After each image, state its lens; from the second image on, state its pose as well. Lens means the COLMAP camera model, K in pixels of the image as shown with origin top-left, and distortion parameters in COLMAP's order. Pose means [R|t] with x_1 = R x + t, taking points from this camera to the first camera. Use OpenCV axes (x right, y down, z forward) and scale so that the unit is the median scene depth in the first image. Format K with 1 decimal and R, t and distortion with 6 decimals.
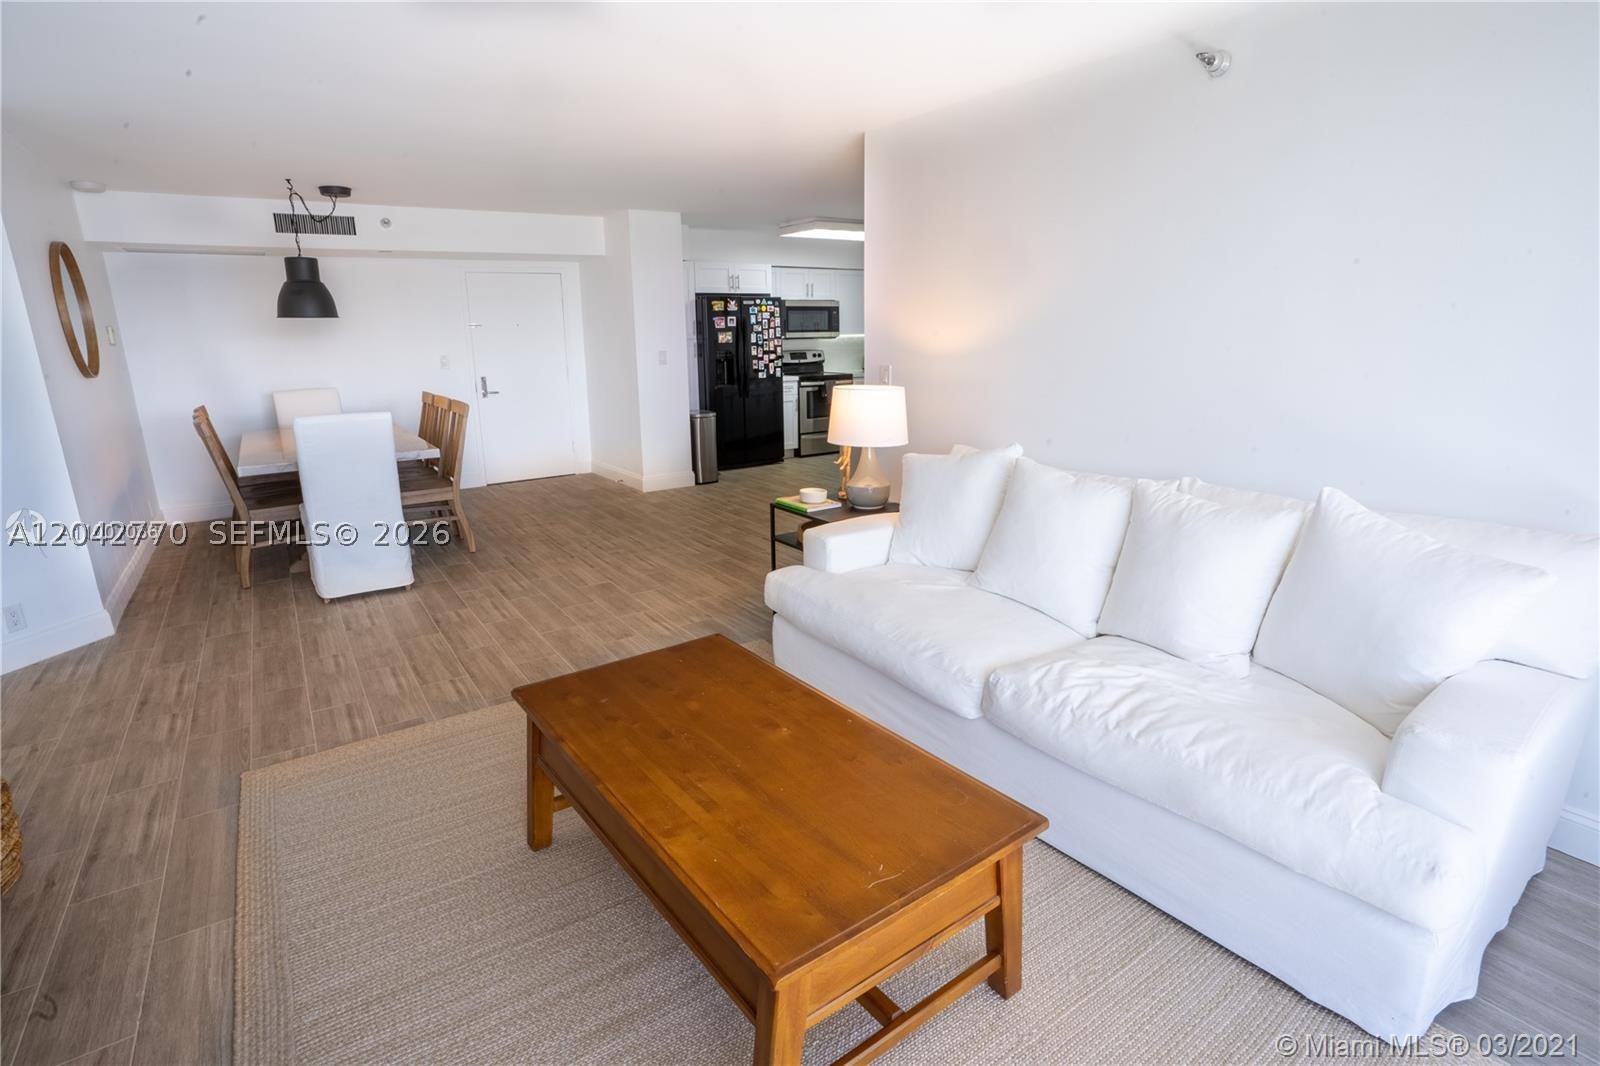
lens RADIAL K [[785.7, 0, 799.0], [0, 785.7, 534.0], [0, 0, 1]] dist [-0.080184, 0.035525]
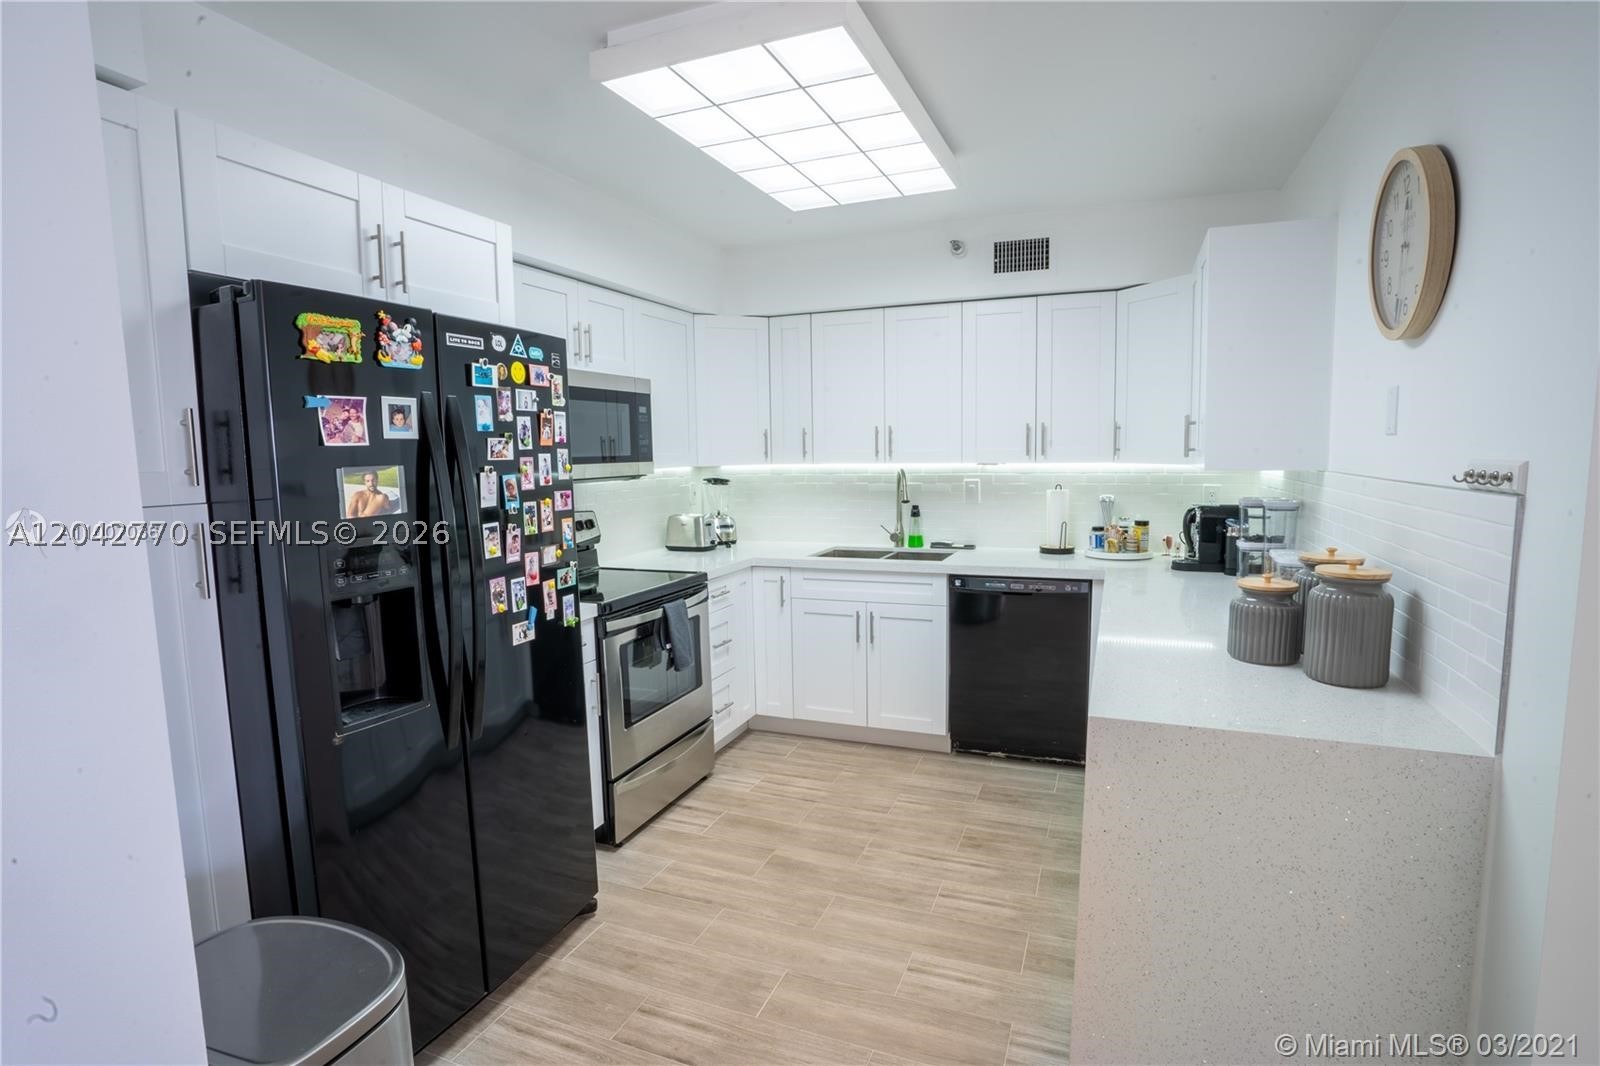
lens RADIAL K [[785.7, 0, 794.0], [0, 785.7, 533.0], [0, 0, 1]] dist [-0.080184, 0.035525]
pose [[0.841276, -0.056458, 0.537650, -0.175508], [0.142200, 0.982620, -0.119321, -0.317295], [-0.521569, 0.176836, 0.834682, 1.223229]]
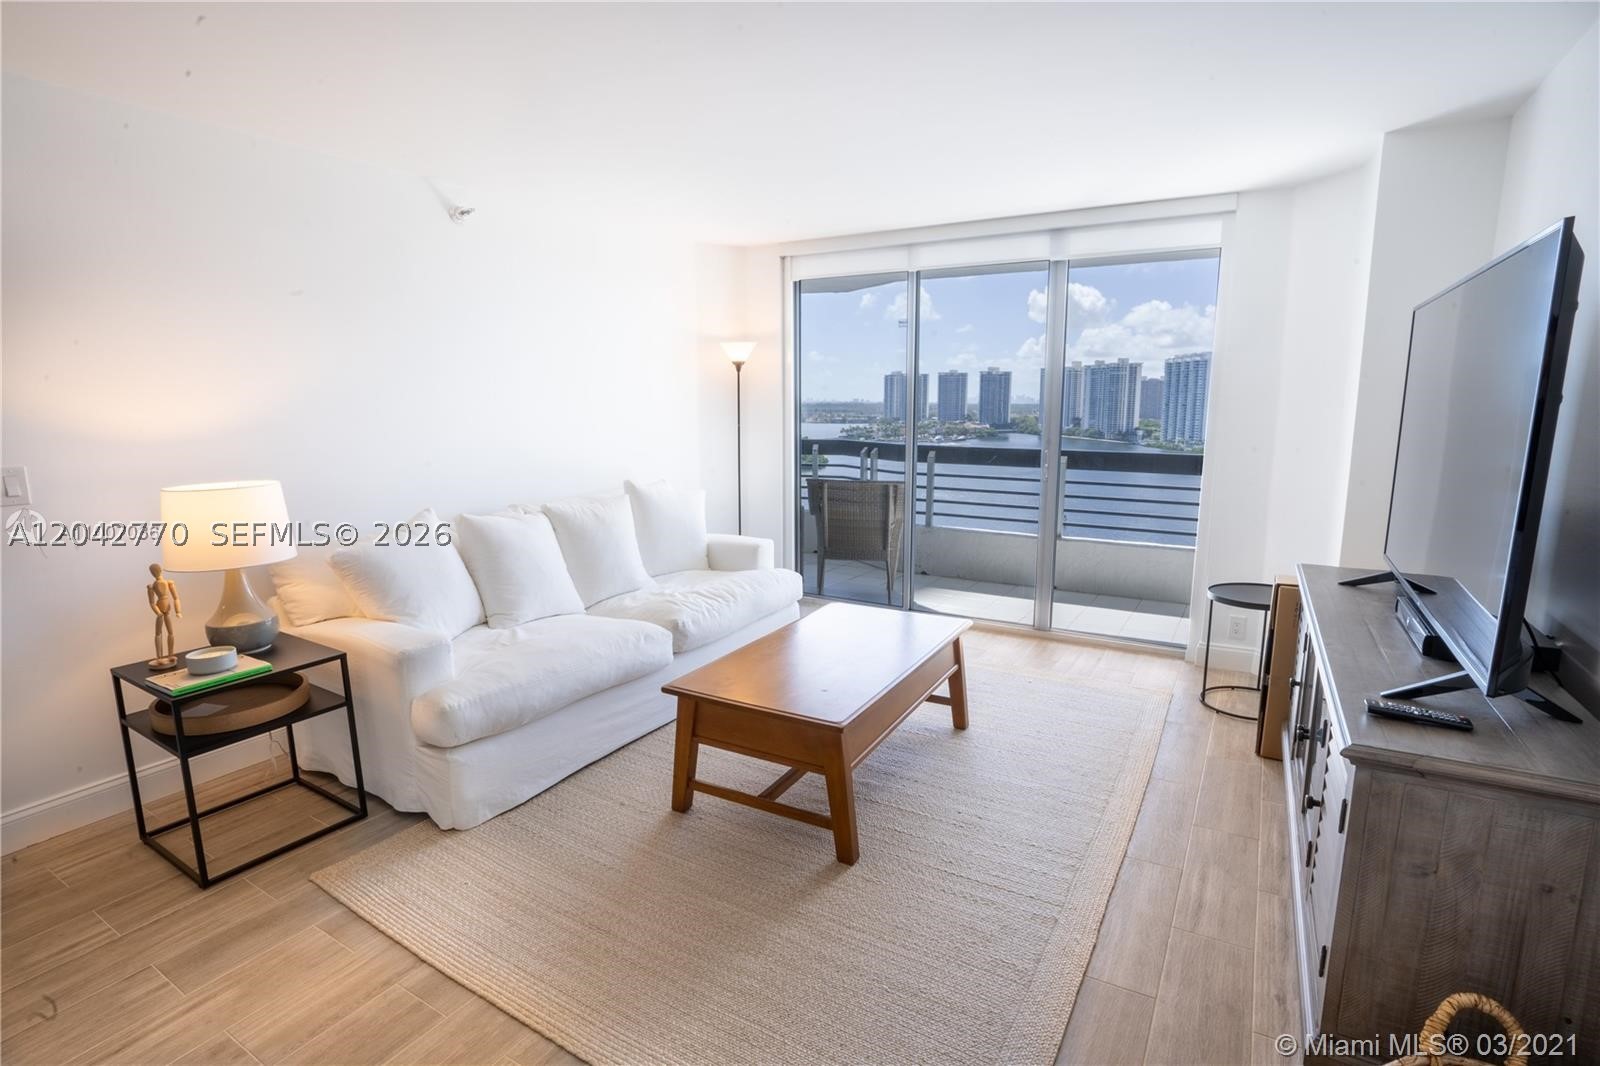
lens RADIAL K [[785.7, 0, 803.4], [0, 785.7, 535.9], [0, 0, 1]] dist [-0.080184, 0.035525]
pose [[-0.413406, -0.143225, 0.899212, -0.553262], [0.236895, 0.936626, 0.258095, -0.144416], [-0.879190, 0.319717, -0.353278, 0.584856]]
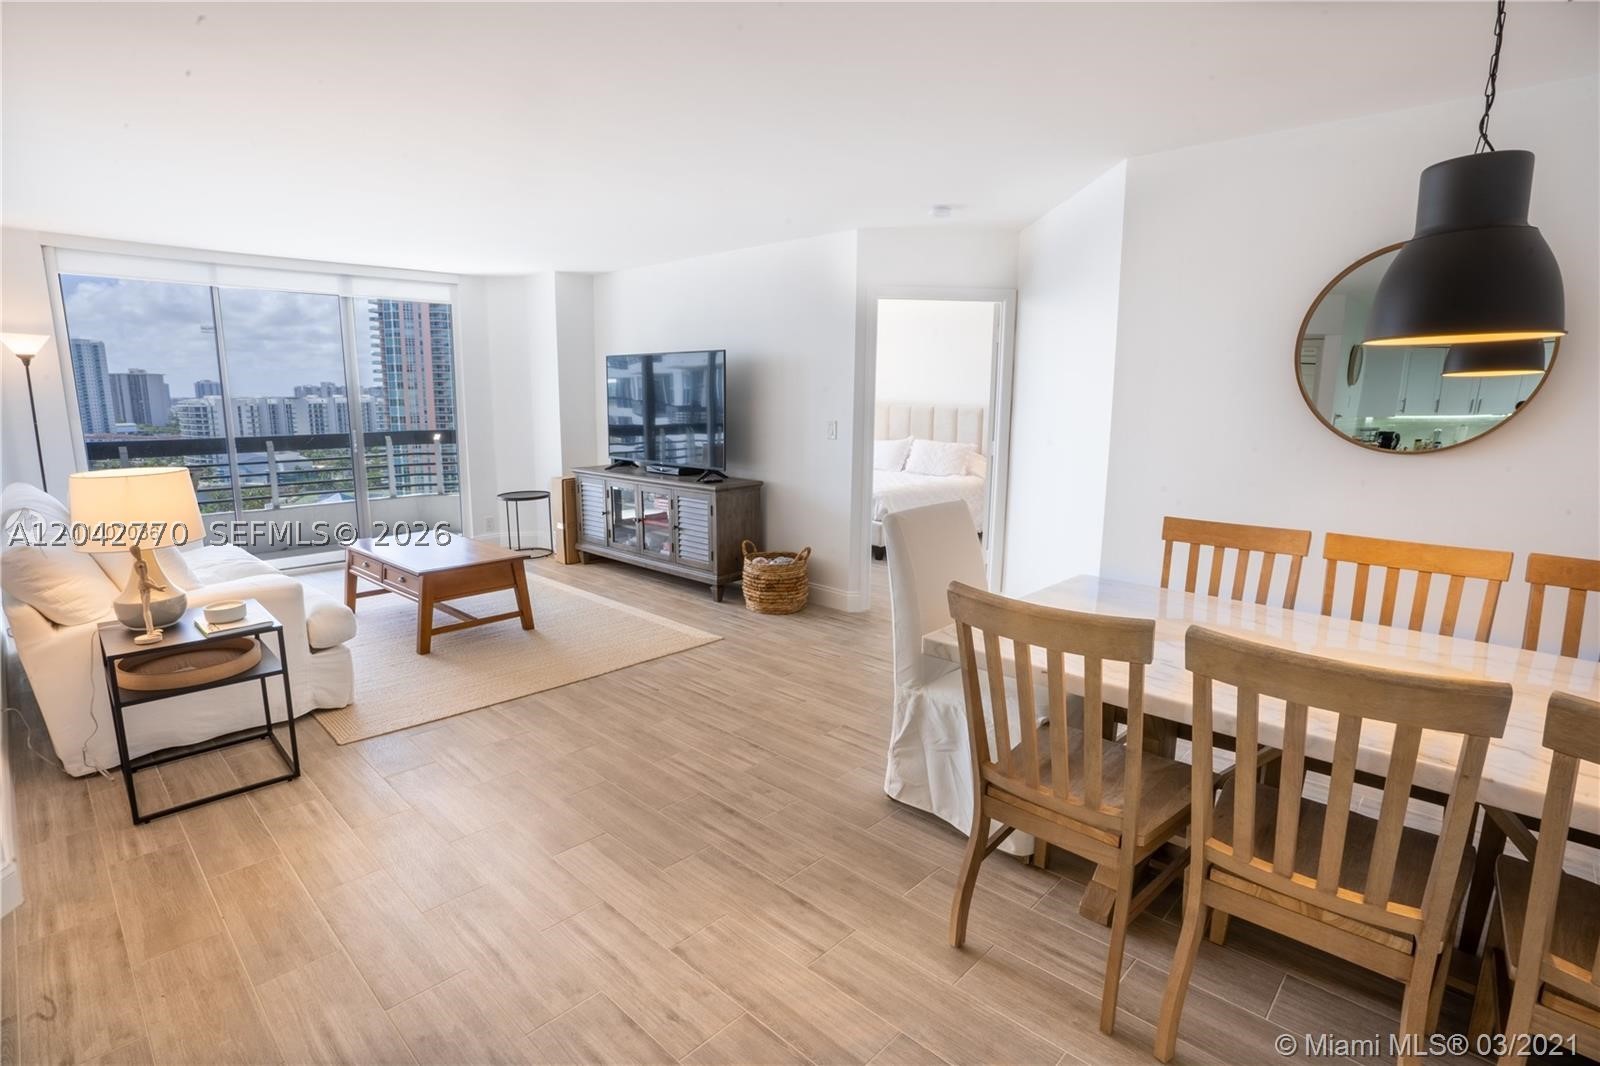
lens RADIAL K [[785.7, 0, 797.7], [0, 785.7, 540.1], [0, 0, 1]] dist [-0.080184, 0.035525]
pose [[-0.979315, 0.042557, -0.197813, -0.292754], [-0.046438, 0.904264, 0.424441, -0.344015], [0.196939, 0.424848, -0.883583, 1.324857]]
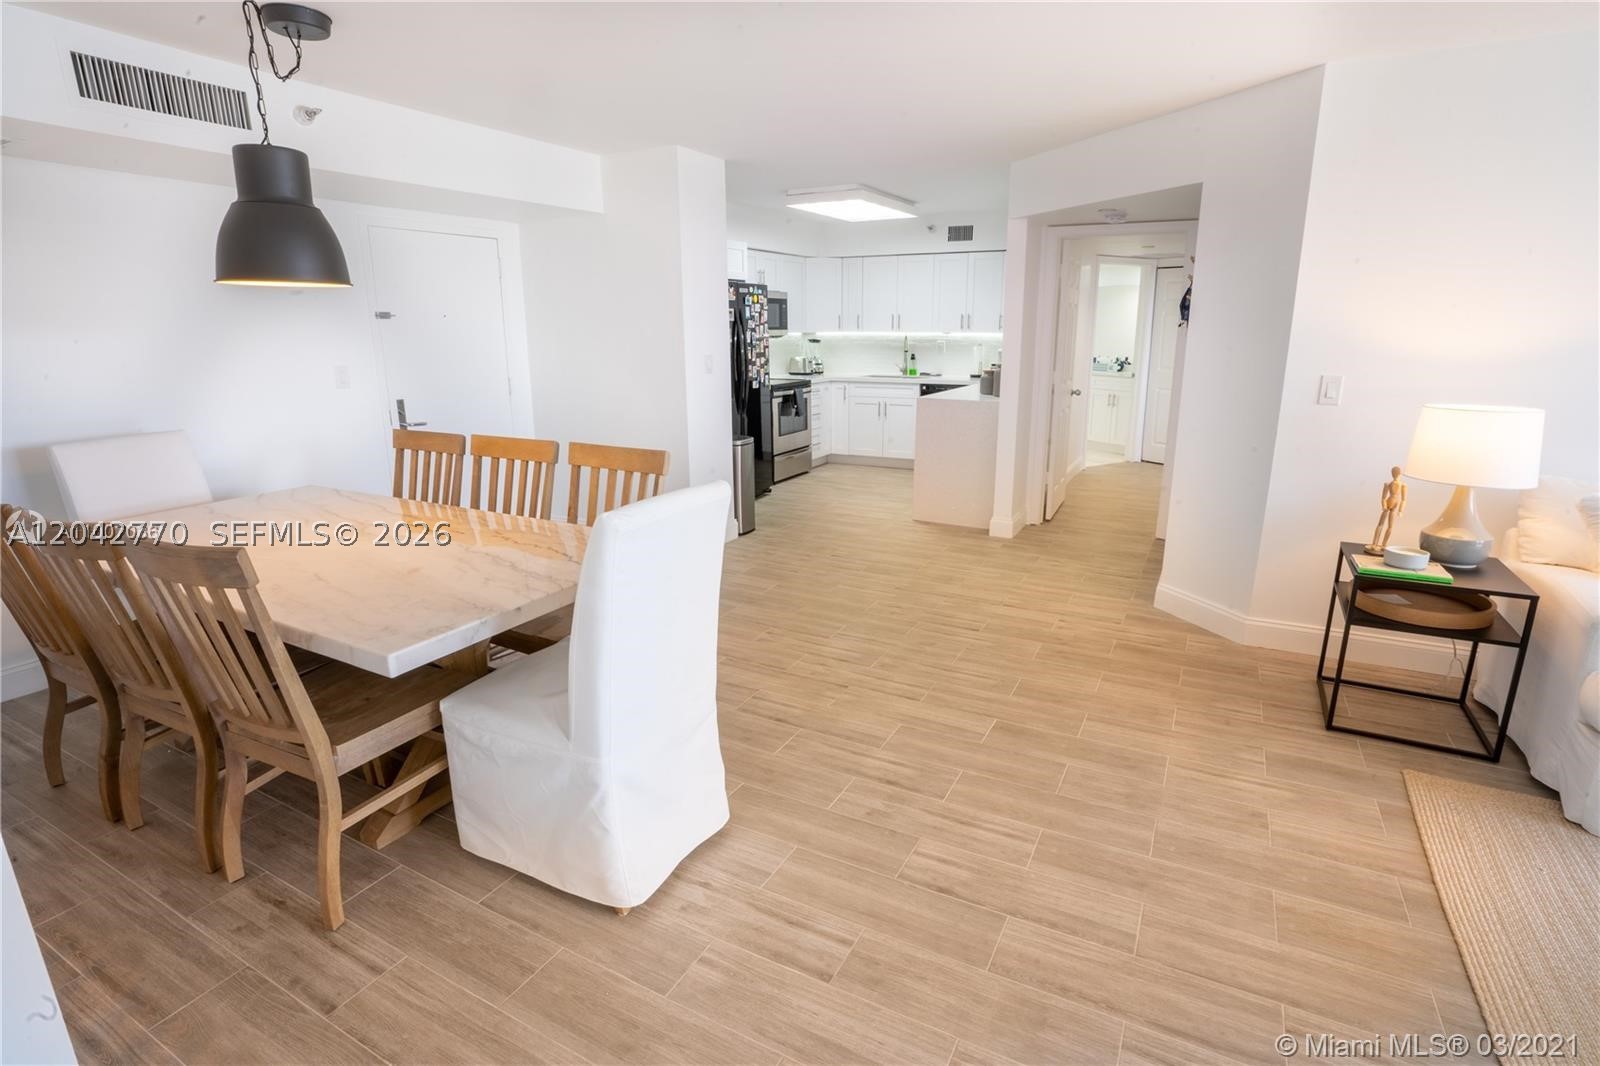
lens RADIAL K [[785.7, 0, 798.3], [0, 785.7, 535.3], [0, 0, 1]] dist [-0.080184, 0.035525]
pose [[0.891382, -0.111060, 0.439435, -0.608141], [0.110973, 0.993484, 0.025981, -0.114646], [-0.439457, 0.025606, 0.897899, 0.472060]]
